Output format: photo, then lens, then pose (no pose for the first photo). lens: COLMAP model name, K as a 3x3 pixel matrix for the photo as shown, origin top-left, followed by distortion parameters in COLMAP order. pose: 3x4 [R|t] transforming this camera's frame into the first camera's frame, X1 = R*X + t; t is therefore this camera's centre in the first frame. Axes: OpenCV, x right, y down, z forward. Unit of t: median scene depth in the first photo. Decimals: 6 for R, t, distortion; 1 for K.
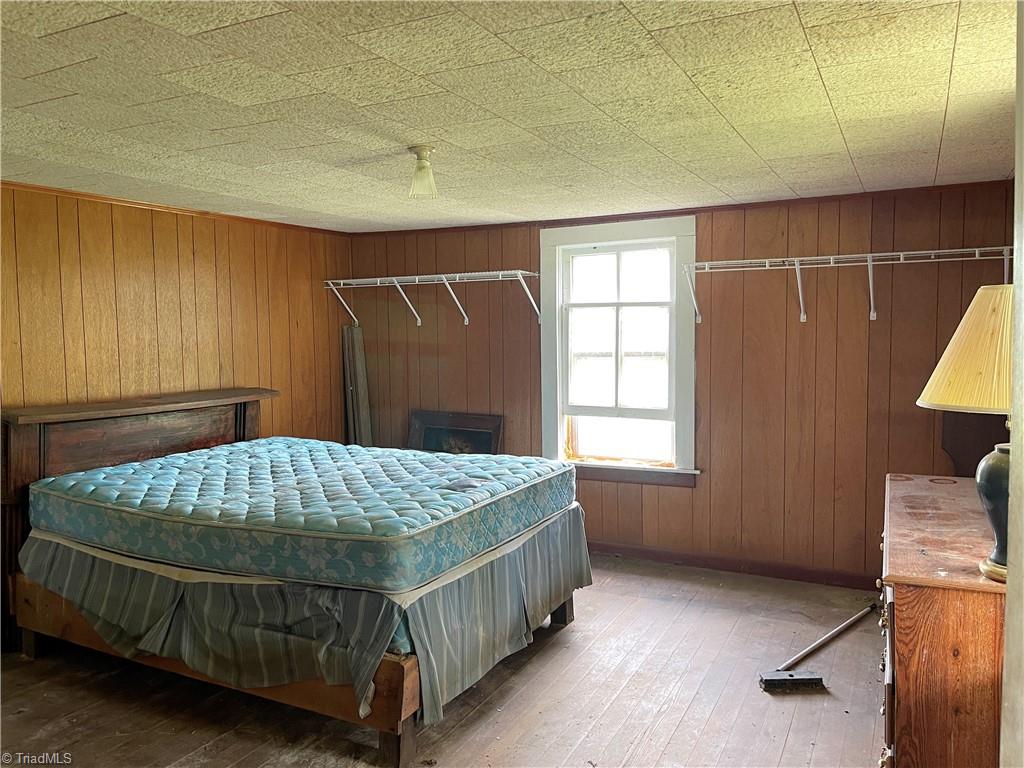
lens RADIAL K [[792.2, 0, 509.3], [0, 792.2, 377.5], [0, 0, 1]] dist [0.070594, -0.105490]
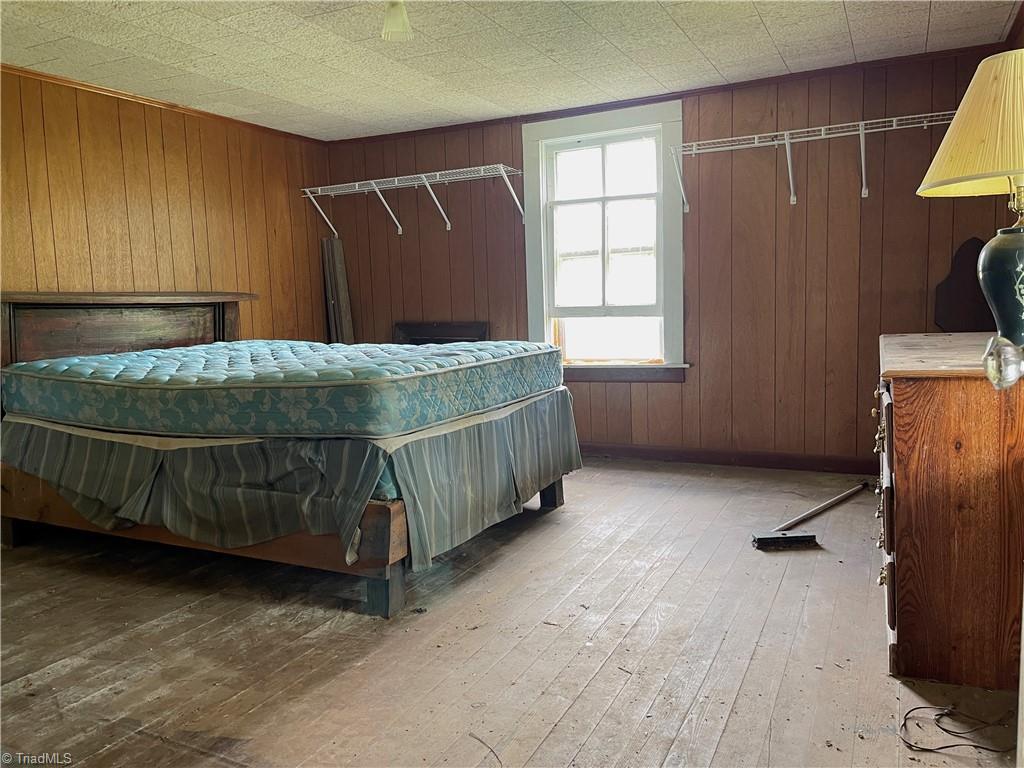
lens RADIAL K [[792.2, 0, 504.4], [0, 792.2, 380.3], [0, 0, 1]] dist [0.070594, -0.105490]
pose [[0.999702, -0.022642, 0.009137, 0.001679], [0.022278, 0.999026, 0.038092, 0.127013], [-0.009990, -0.037877, 0.999232, 0.024204]]
